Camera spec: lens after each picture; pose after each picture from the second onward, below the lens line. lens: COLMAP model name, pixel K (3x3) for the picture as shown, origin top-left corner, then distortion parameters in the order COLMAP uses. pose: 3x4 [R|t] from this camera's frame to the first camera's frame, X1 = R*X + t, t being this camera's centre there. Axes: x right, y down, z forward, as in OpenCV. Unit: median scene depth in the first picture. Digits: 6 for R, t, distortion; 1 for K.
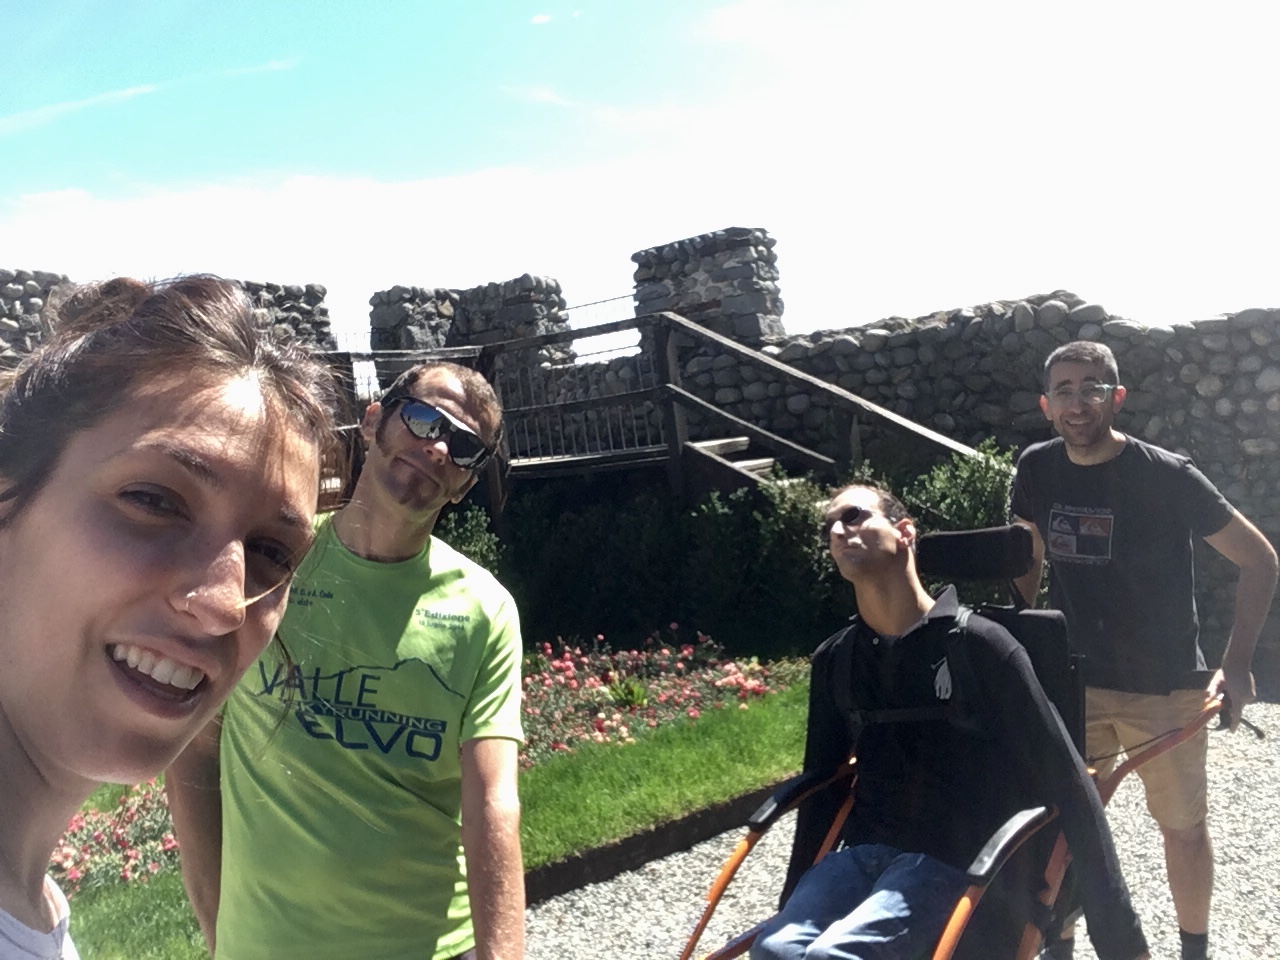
lens RADIAL K [[1105.5, 0, 639.4], [0, 1105.5, 479.5], [0, 0, 1]] dist [0.016487, 0.009835]
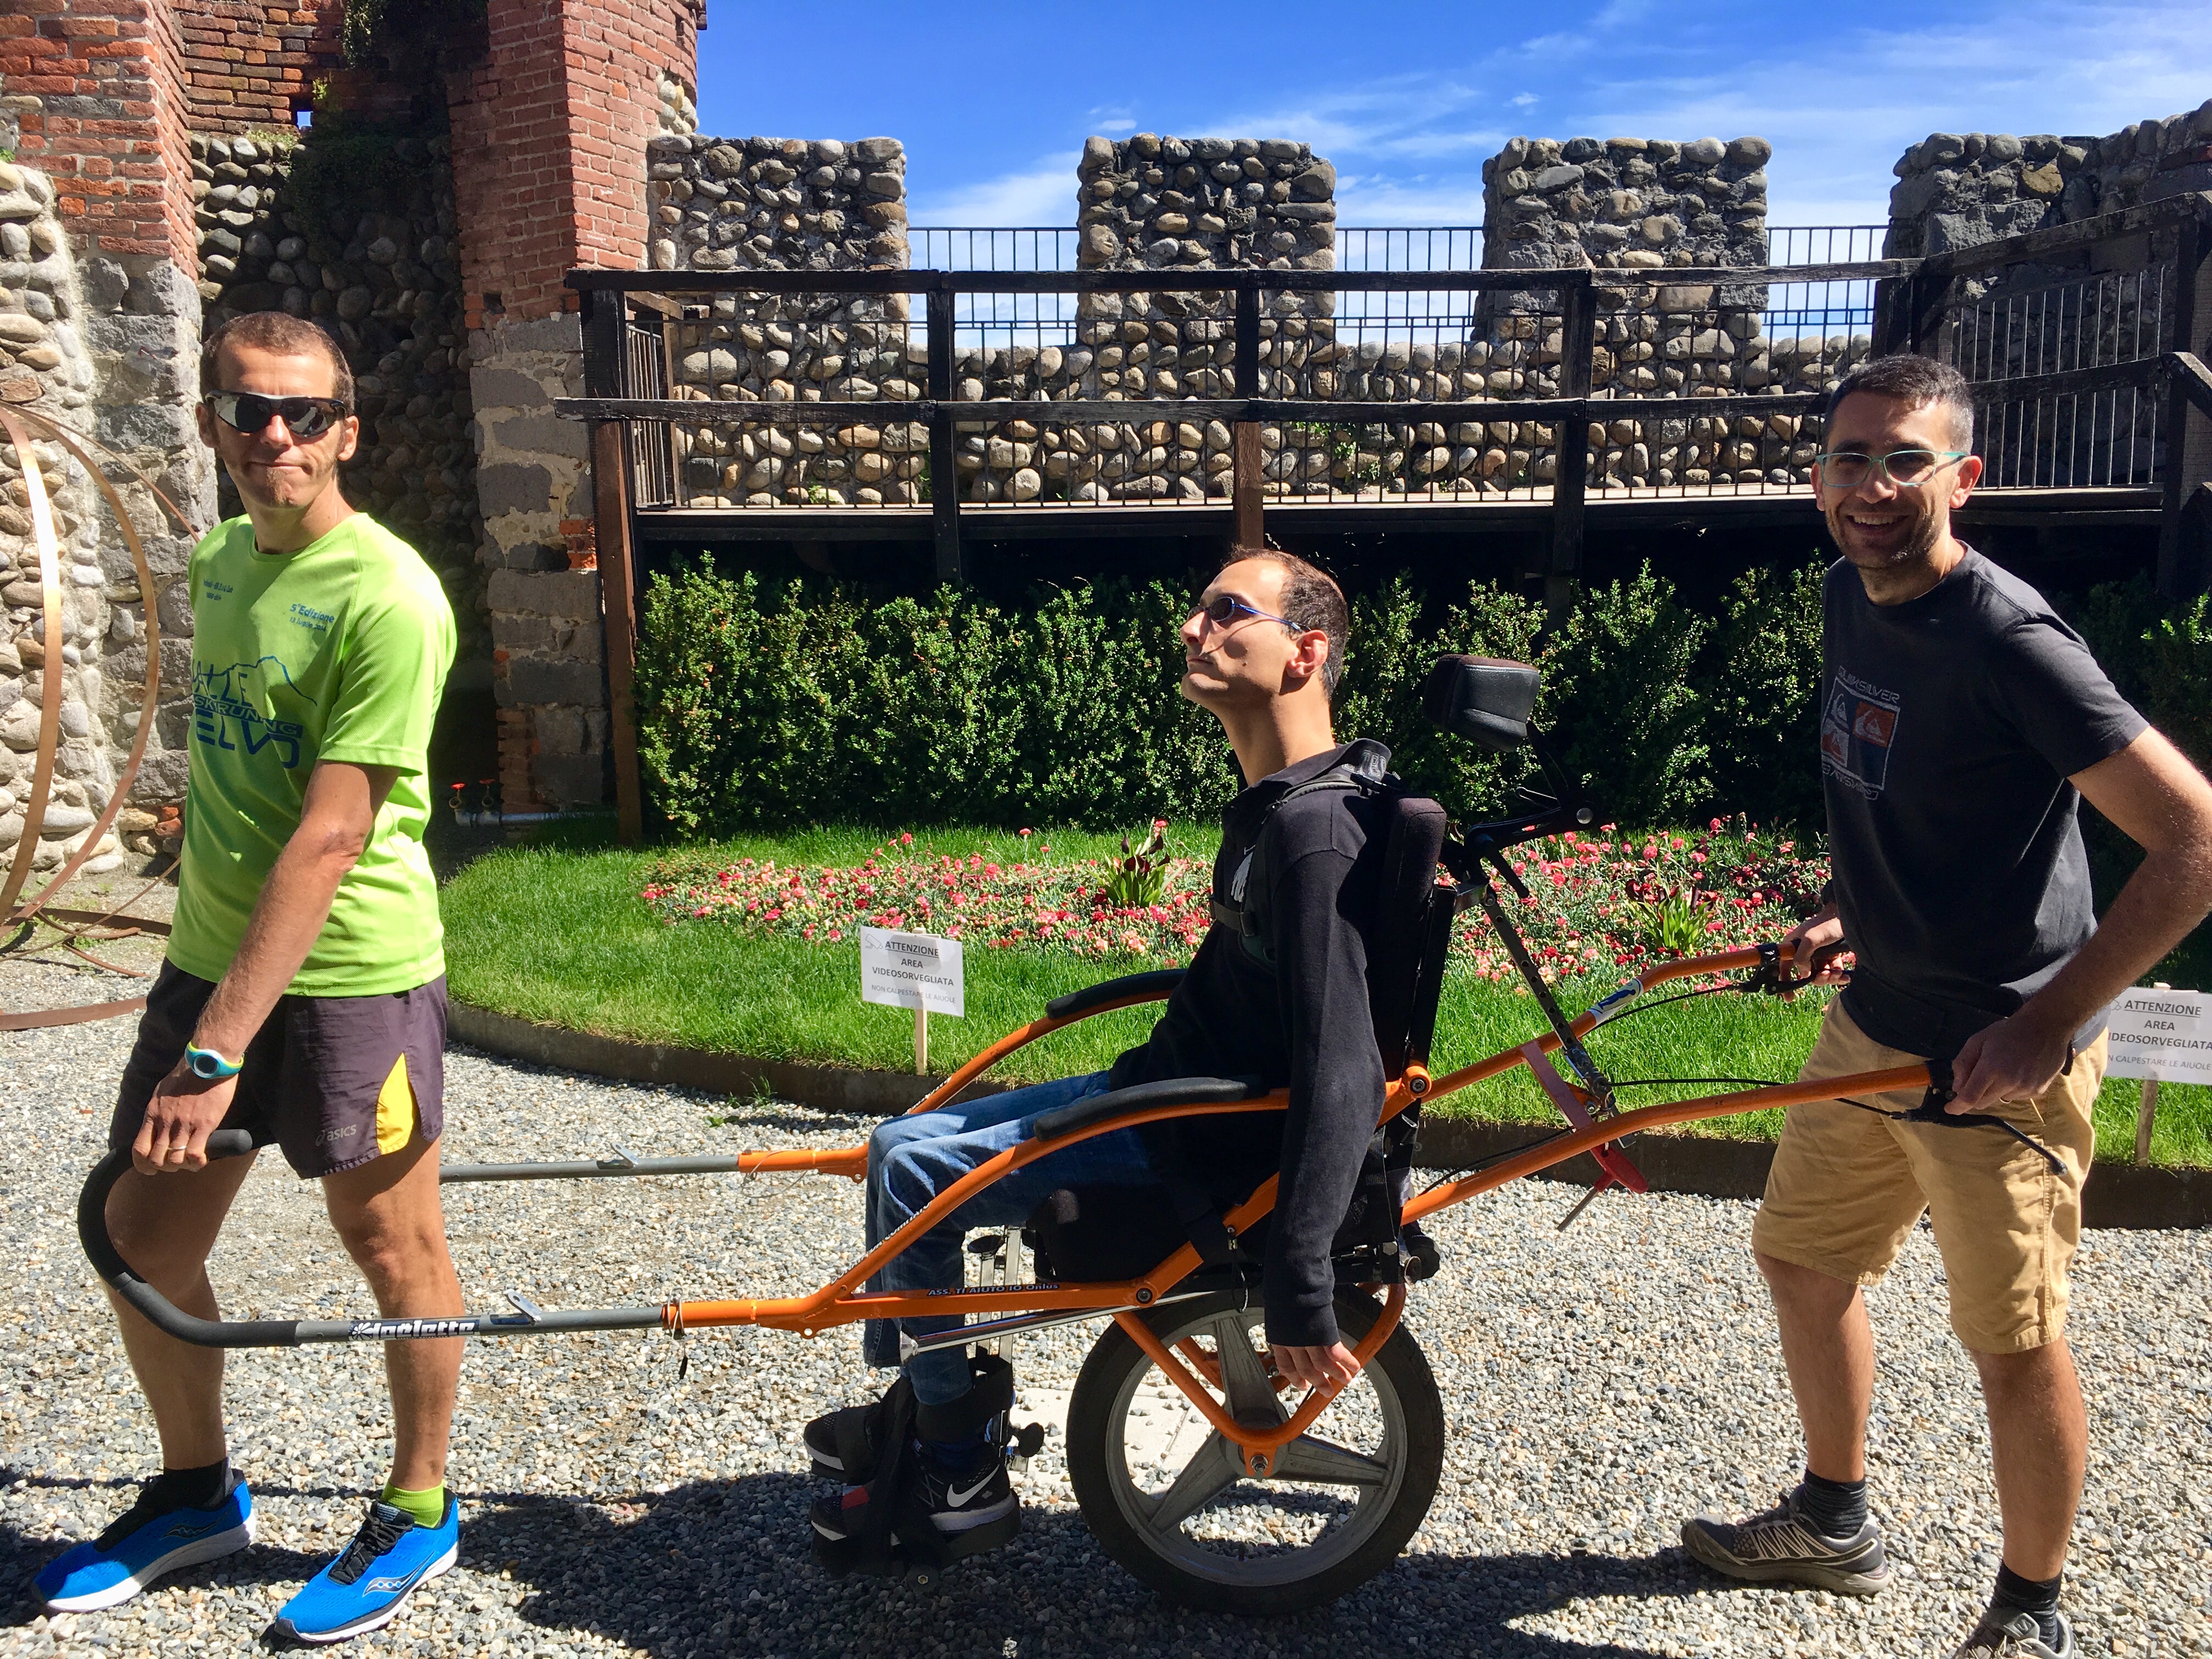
lens RADIAL K [[1903.7, 0, 1105.4], [0, 1903.7, 829.6], [0, 0, 1]] dist [-0.004919, 0.000710]
pose [[0.708595, 0.215550, -0.671886, 0.210483], [-0.087846, 0.971739, 0.219102, -0.018024], [0.700126, -0.096232, 0.707505, 0.045929]]
